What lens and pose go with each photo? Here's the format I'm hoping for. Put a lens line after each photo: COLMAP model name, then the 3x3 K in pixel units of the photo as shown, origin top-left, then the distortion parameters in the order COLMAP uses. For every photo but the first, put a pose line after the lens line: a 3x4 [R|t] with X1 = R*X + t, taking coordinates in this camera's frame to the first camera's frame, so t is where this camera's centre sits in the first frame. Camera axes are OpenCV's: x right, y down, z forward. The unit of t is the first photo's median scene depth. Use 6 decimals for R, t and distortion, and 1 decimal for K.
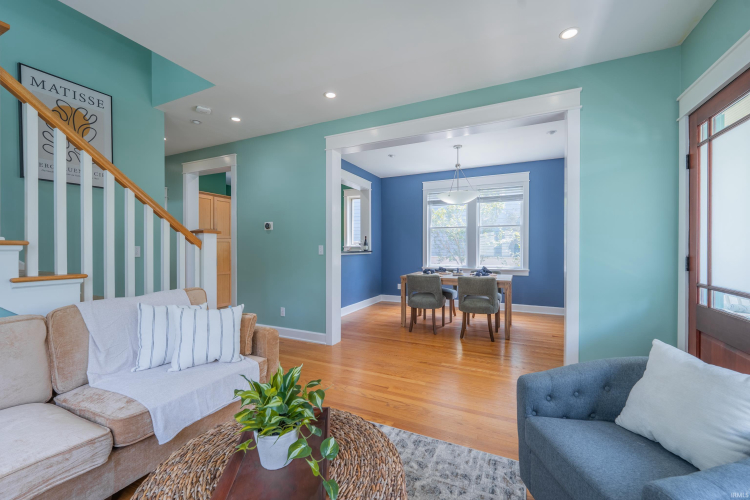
lens RADIAL K [[303.6, 0, 375.2], [0, 303.6, 249.0], [0, 0, 1]] dist [0.003922, -0.000038]
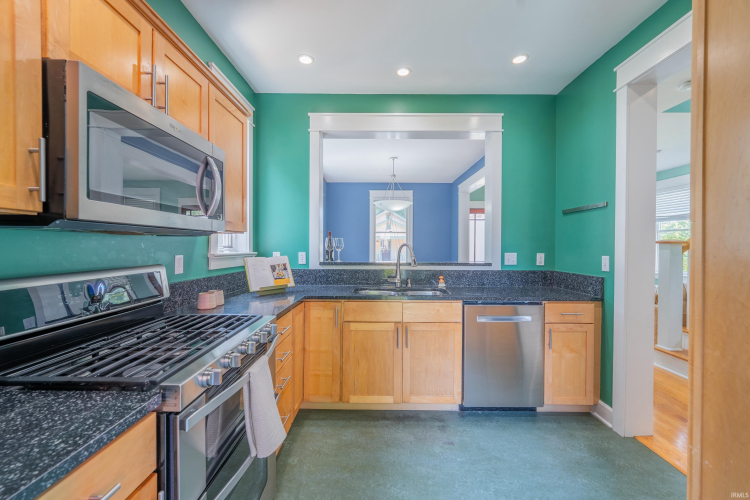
lens RADIAL K [[303.6, 0, 375.2], [0, 303.6, 249.0], [0, 0, 1]] dist [0.003922, -0.000038]
pose [[-0.417288, -0.009033, 0.908730, -0.898791], [0.000336, 0.999949, 0.010094, -0.029206], [-0.908774, 0.004517, -0.417263, 1.914630]]
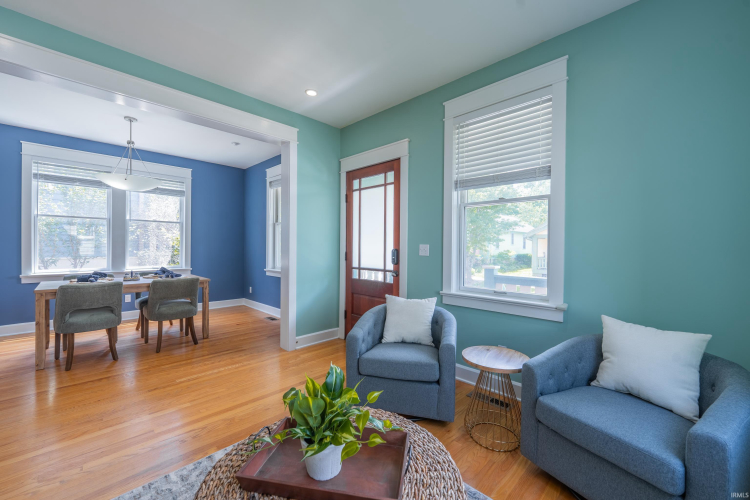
lens RADIAL K [[303.6, 0, 375.2], [0, 303.6, 249.0], [0, 0, 1]] dist [0.003922, -0.000038]
pose [[0.329807, -0.002682, 0.944045, -0.342975], [-0.002833, 0.999989, 0.003830, -0.000478], [-0.944044, -0.003938, 0.329795, 0.158185]]
